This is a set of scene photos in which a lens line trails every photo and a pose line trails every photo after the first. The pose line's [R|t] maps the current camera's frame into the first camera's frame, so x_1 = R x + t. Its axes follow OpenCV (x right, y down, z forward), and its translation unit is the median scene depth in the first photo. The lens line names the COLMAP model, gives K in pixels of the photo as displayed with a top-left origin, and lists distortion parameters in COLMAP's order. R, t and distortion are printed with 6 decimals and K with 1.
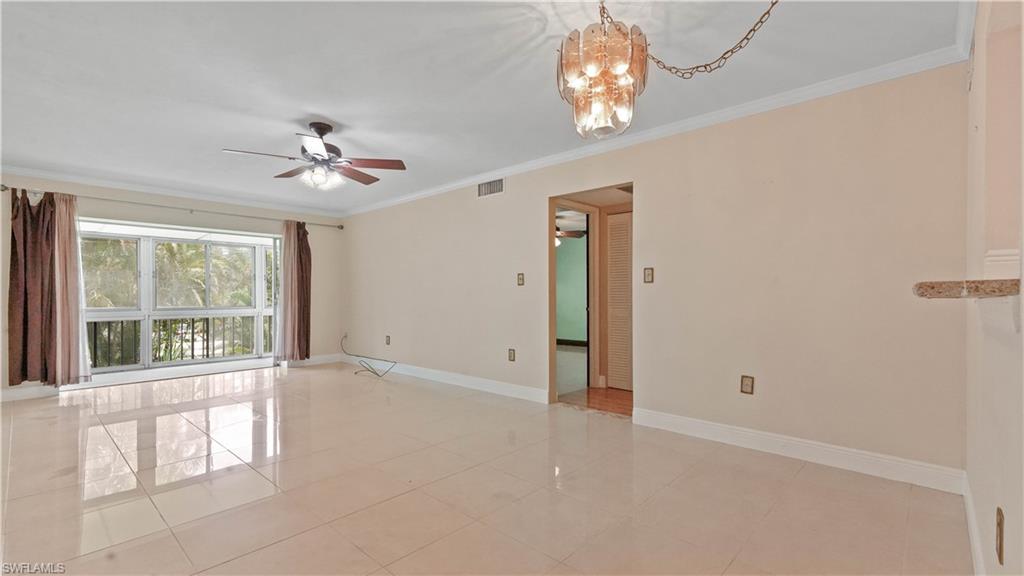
lens RADIAL K [[445.3, 0, 510.7], [0, 445.3, 300.1], [0, 0, 1]] dist [0.017350, -0.000338]
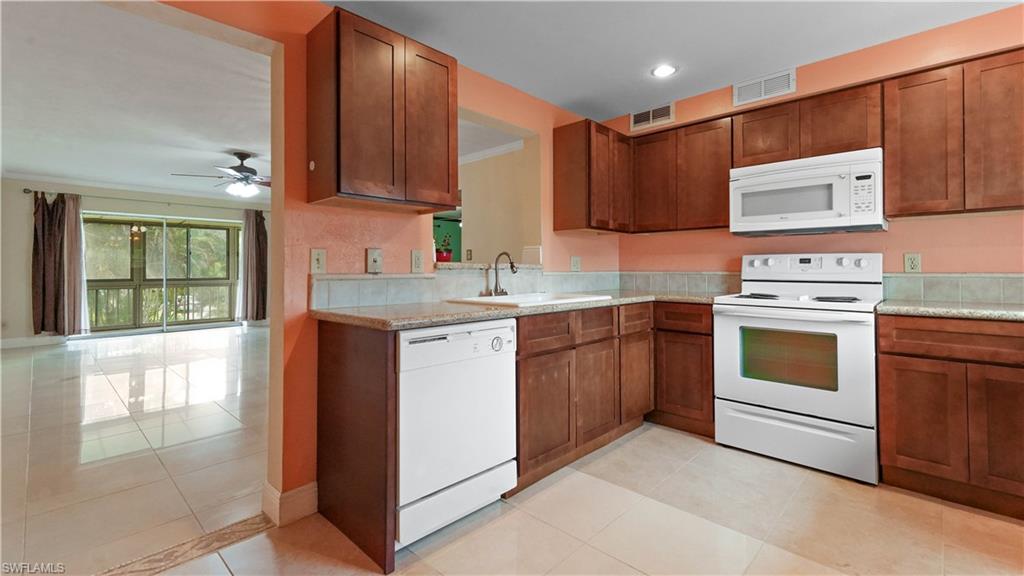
lens RADIAL K [[443.3, 0, 512.5], [0, 443.3, 267.7], [0, 0, 1]] dist [0.009645, 0.000318]
pose [[0.999969, 0.000734, -0.007788, 0.323965], [-0.000836, 0.999914, -0.013059, 0.002369], [0.007777, 0.013065, 0.999884, -0.307841]]
